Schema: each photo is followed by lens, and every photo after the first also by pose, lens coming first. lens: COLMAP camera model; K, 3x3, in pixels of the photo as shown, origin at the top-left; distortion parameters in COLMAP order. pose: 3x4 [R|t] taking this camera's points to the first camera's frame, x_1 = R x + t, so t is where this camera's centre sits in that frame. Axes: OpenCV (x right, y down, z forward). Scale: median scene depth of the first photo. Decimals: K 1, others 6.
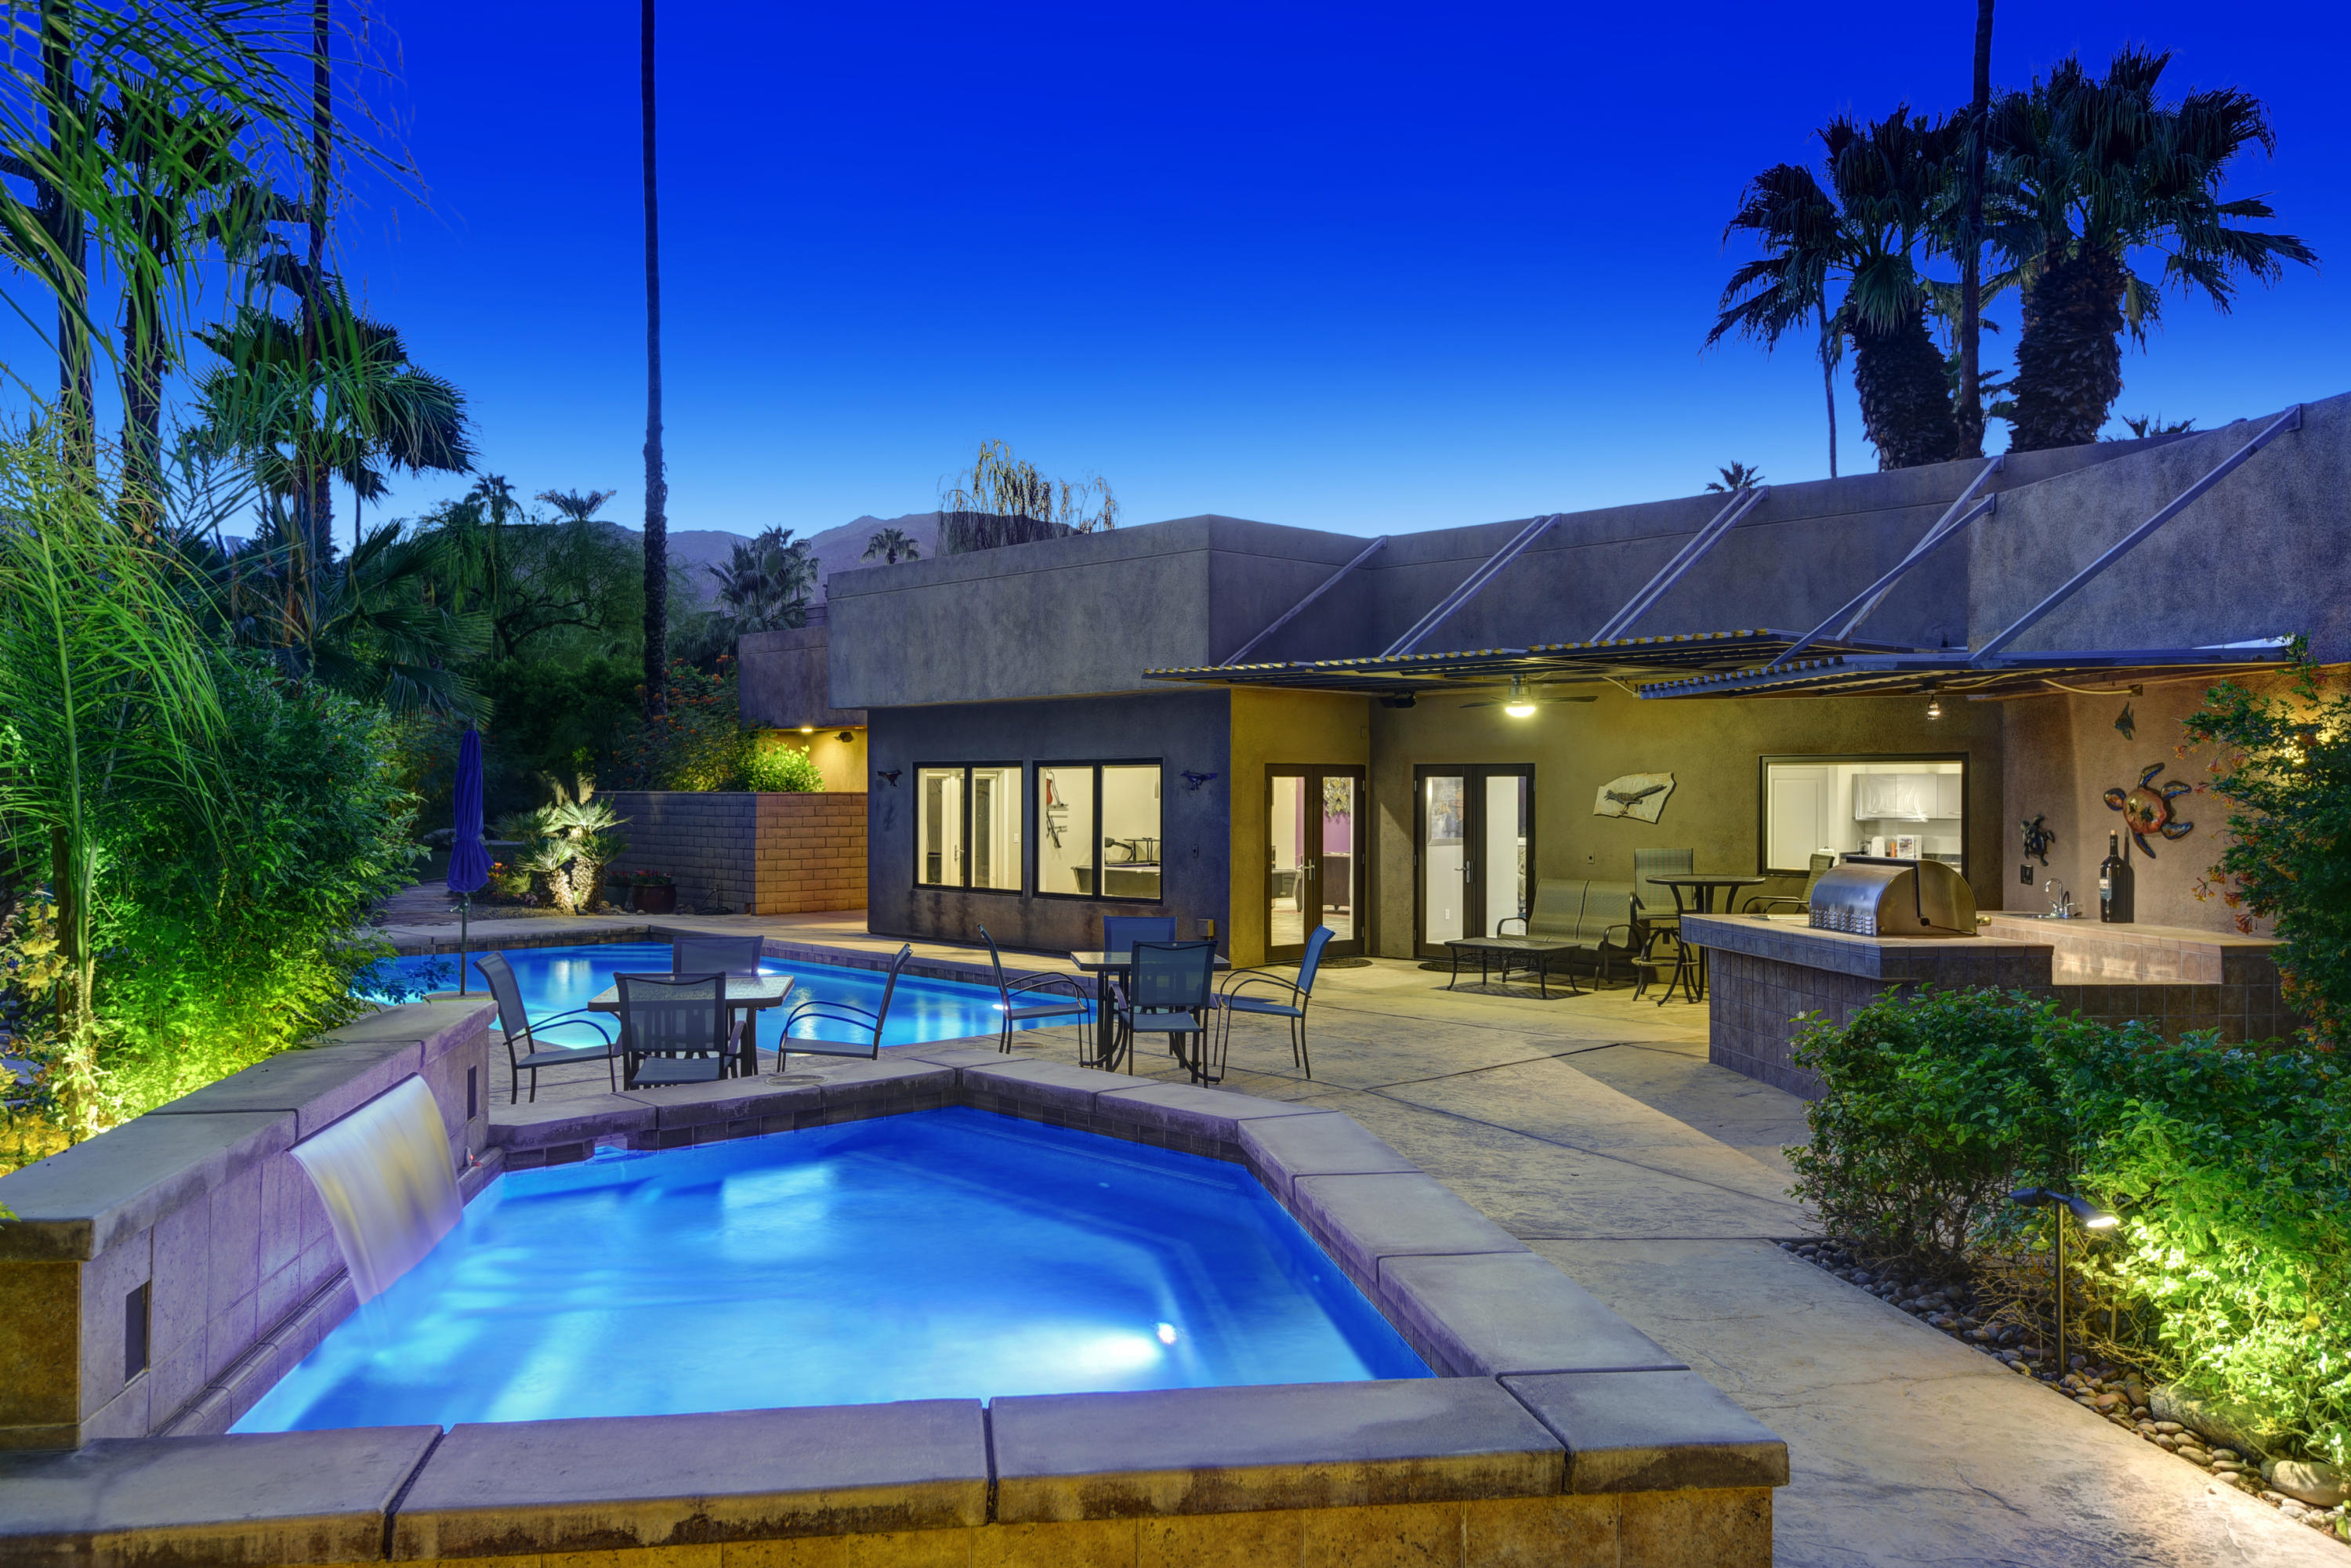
lens RADIAL K [[1801.5, 0, 1176.6], [0, 1801.5, 787.4], [0, 0, 1]] dist [0.040974, 0.005876]
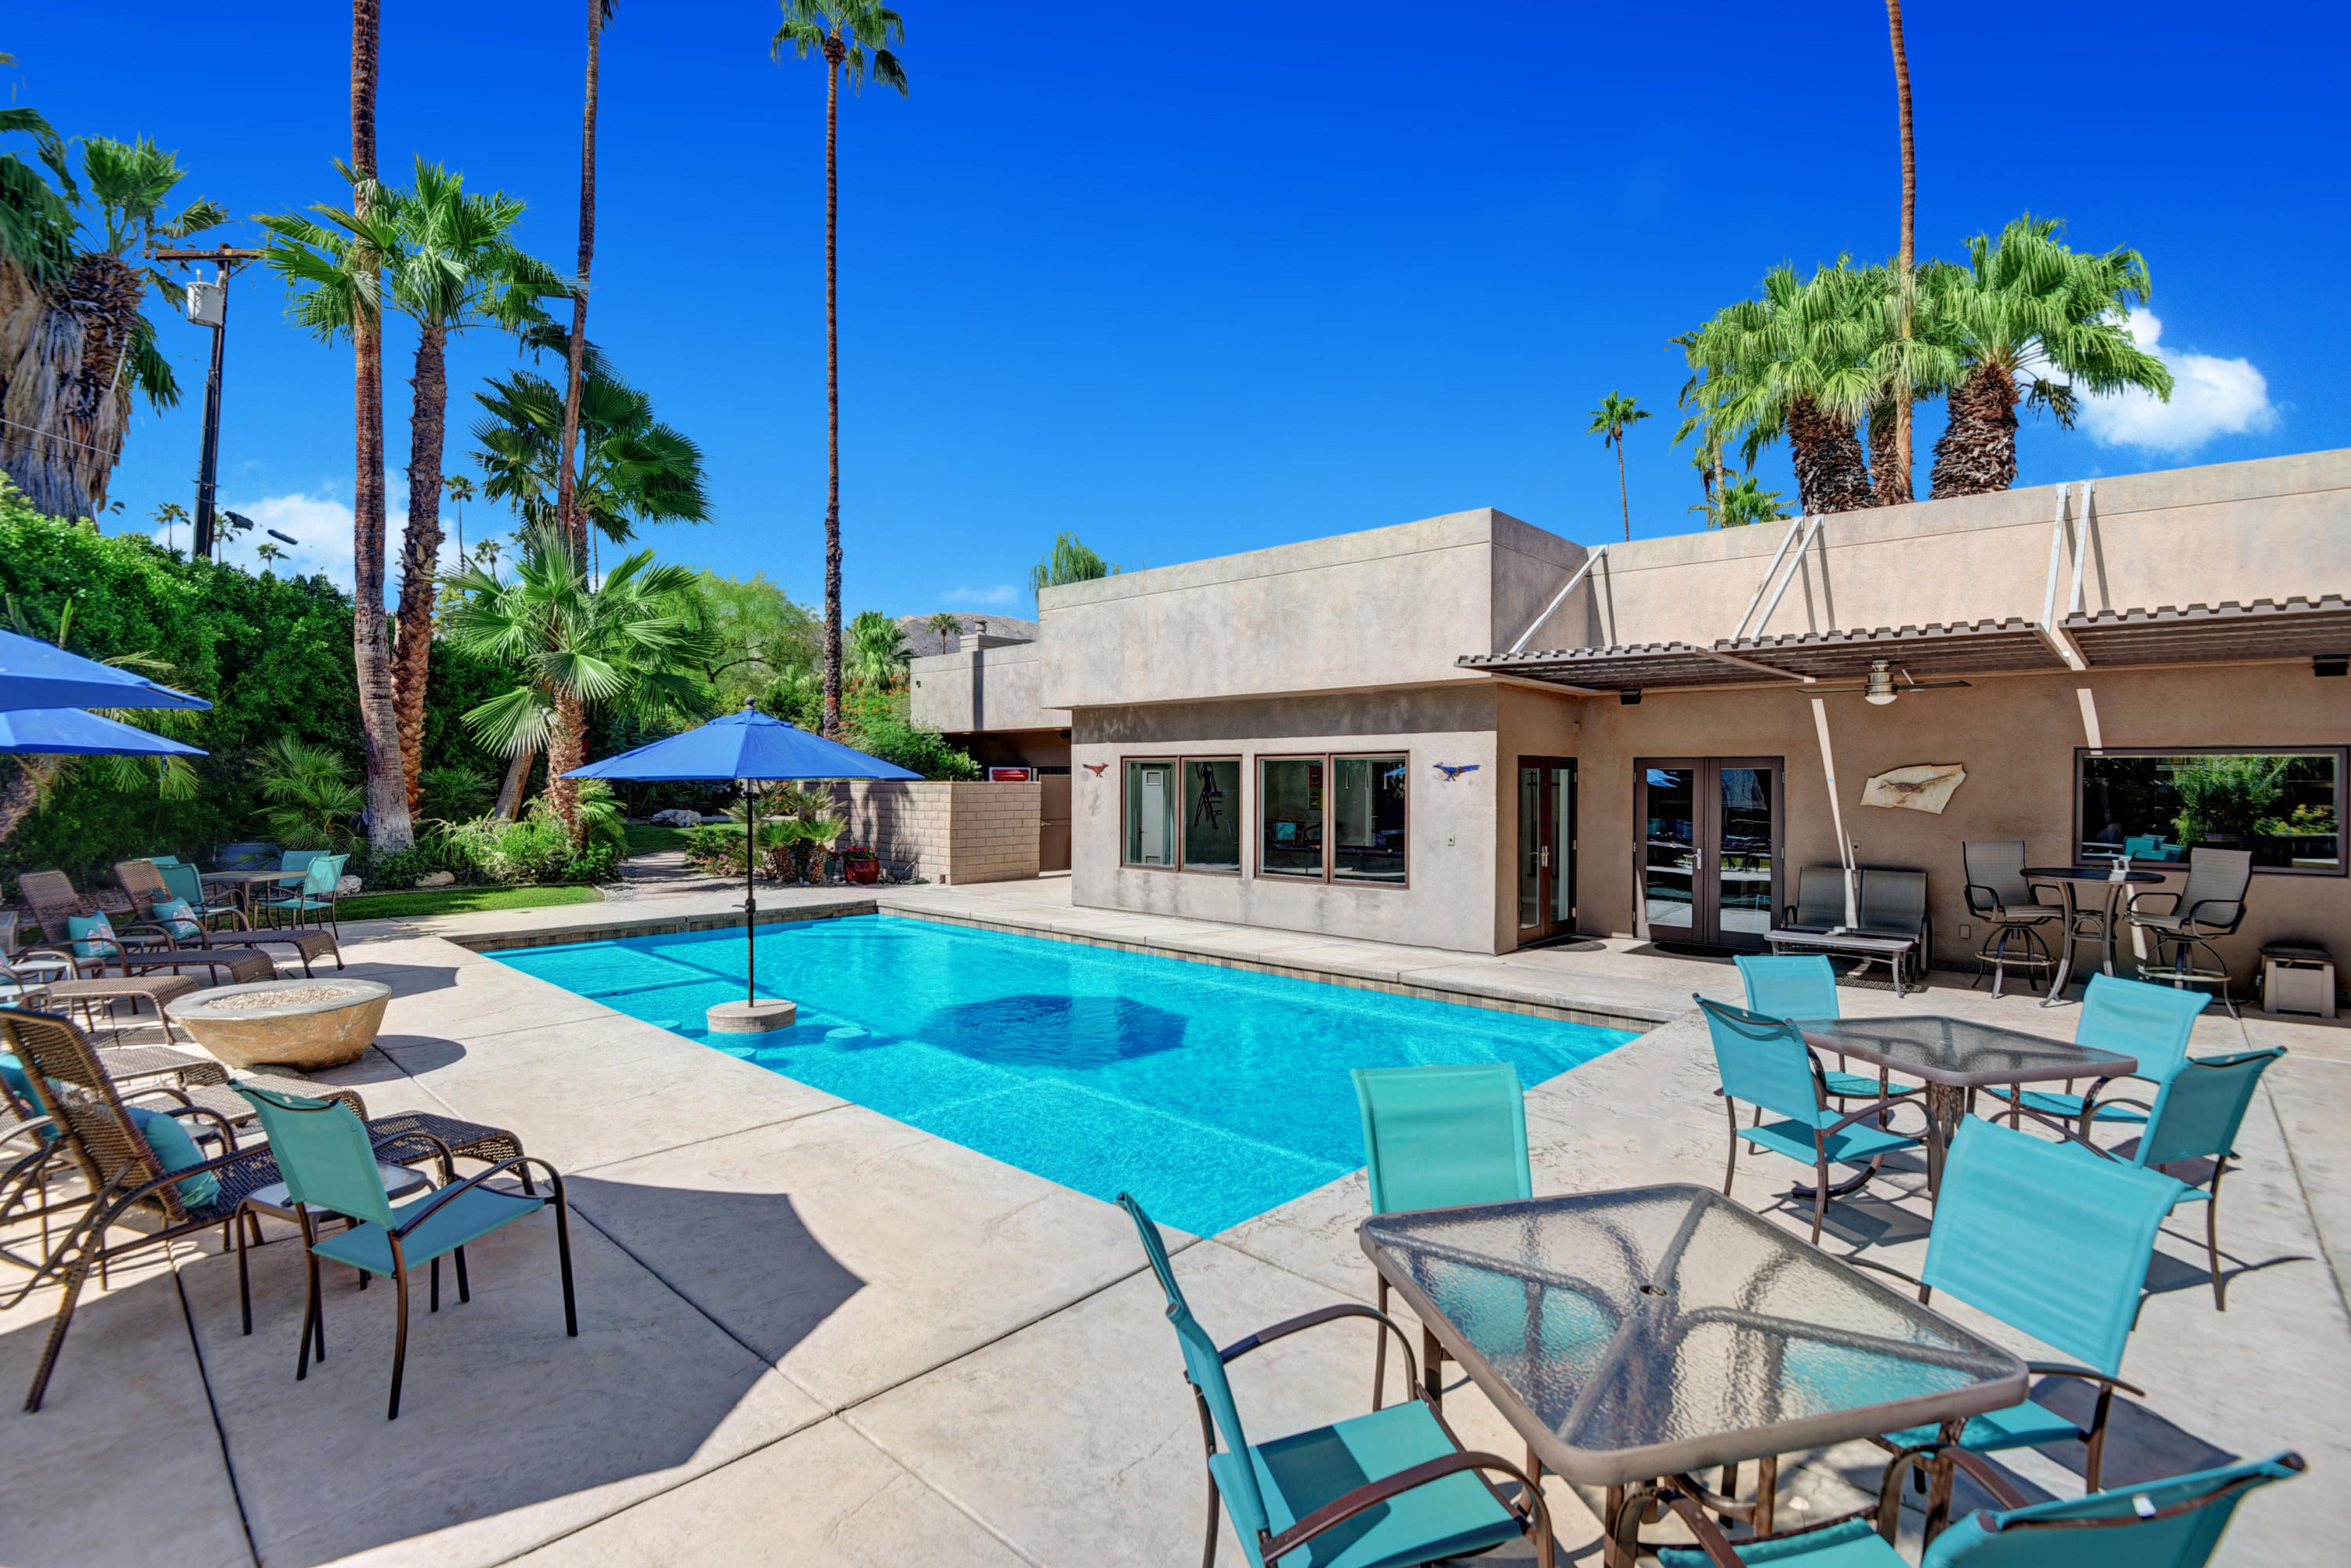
lens RADIAL K [[1074.1, 0, 1177.5], [0, 1074.1, 785.2], [0, 0, 1]] dist [-0.018884, -0.004931]
pose [[0.996890, 0.002308, 0.078767, -0.167880], [-0.002572, 0.999991, 0.003251, 0.002109], [-0.078759, -0.003443, 0.996888, 0.341784]]
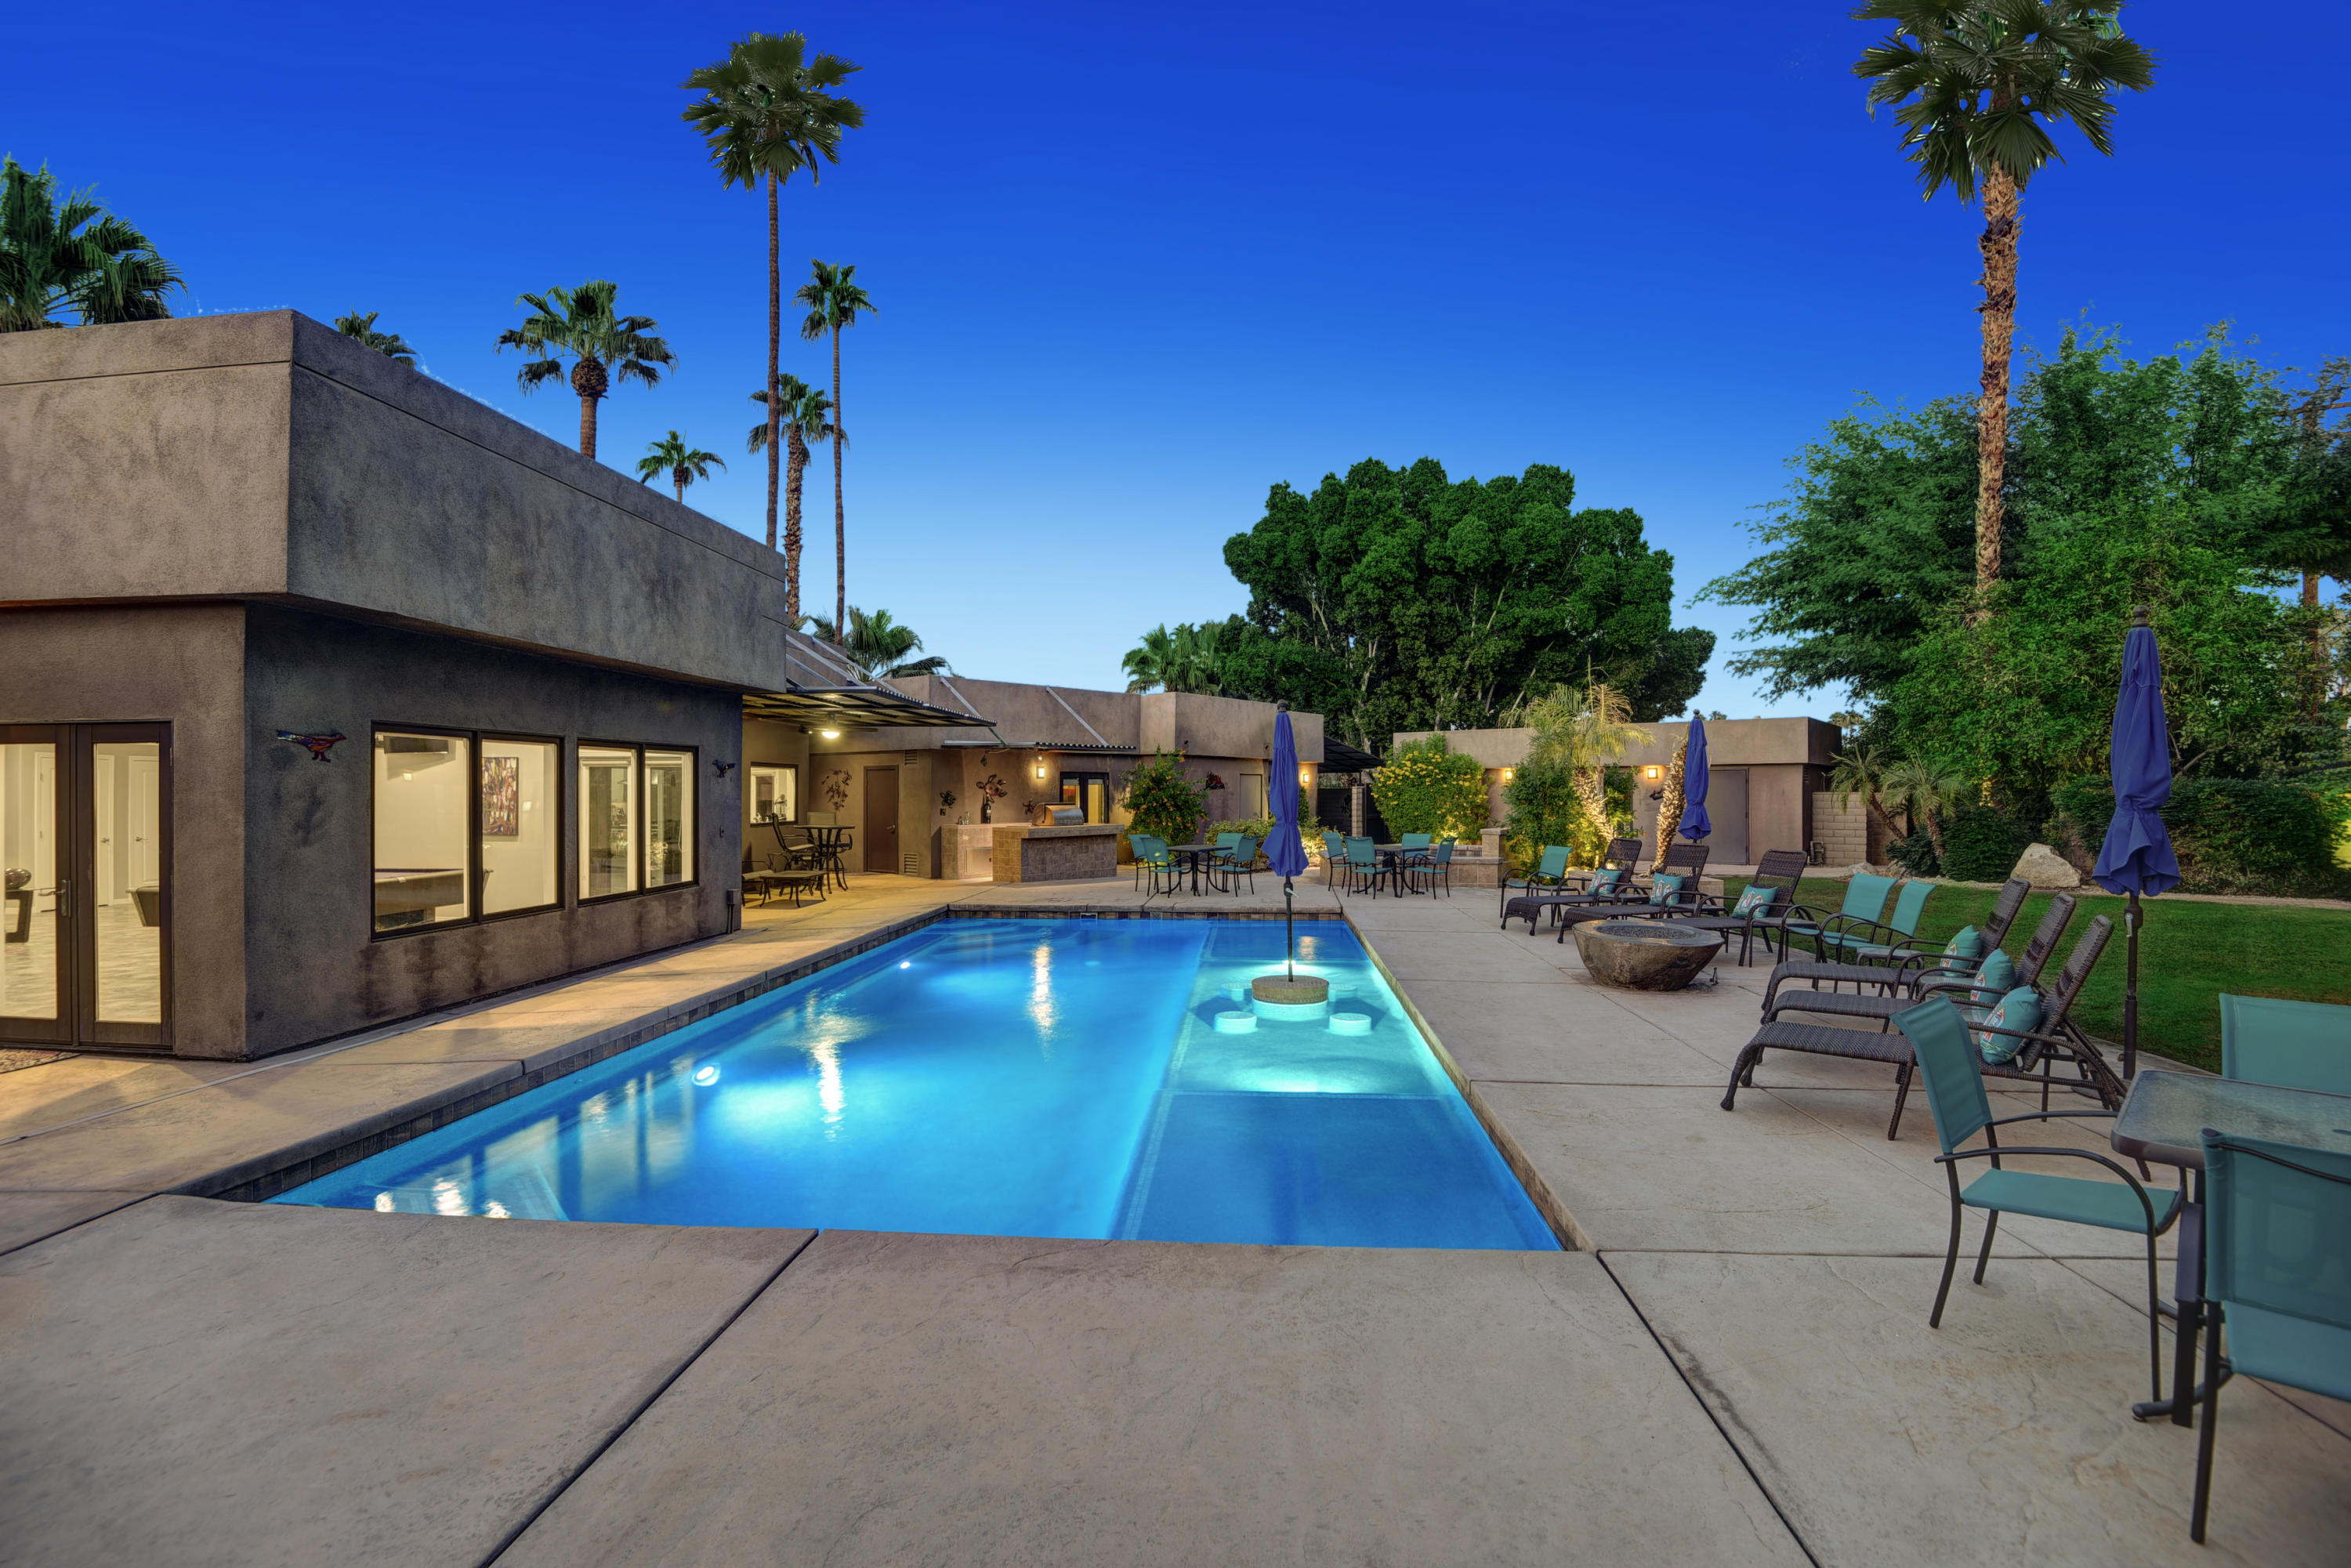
lens RADIAL K [[1074.1, 0, 1171.7], [0, 1074.1, 782.3], [0, 0, 1]] dist [-0.018884, -0.004931]
pose [[-0.677414, 0.002257, 0.735598, -0.577949], [-0.004876, 0.999960, -0.007559, 0.007056], [-0.735586, -0.008708, -0.677376, 1.070786]]
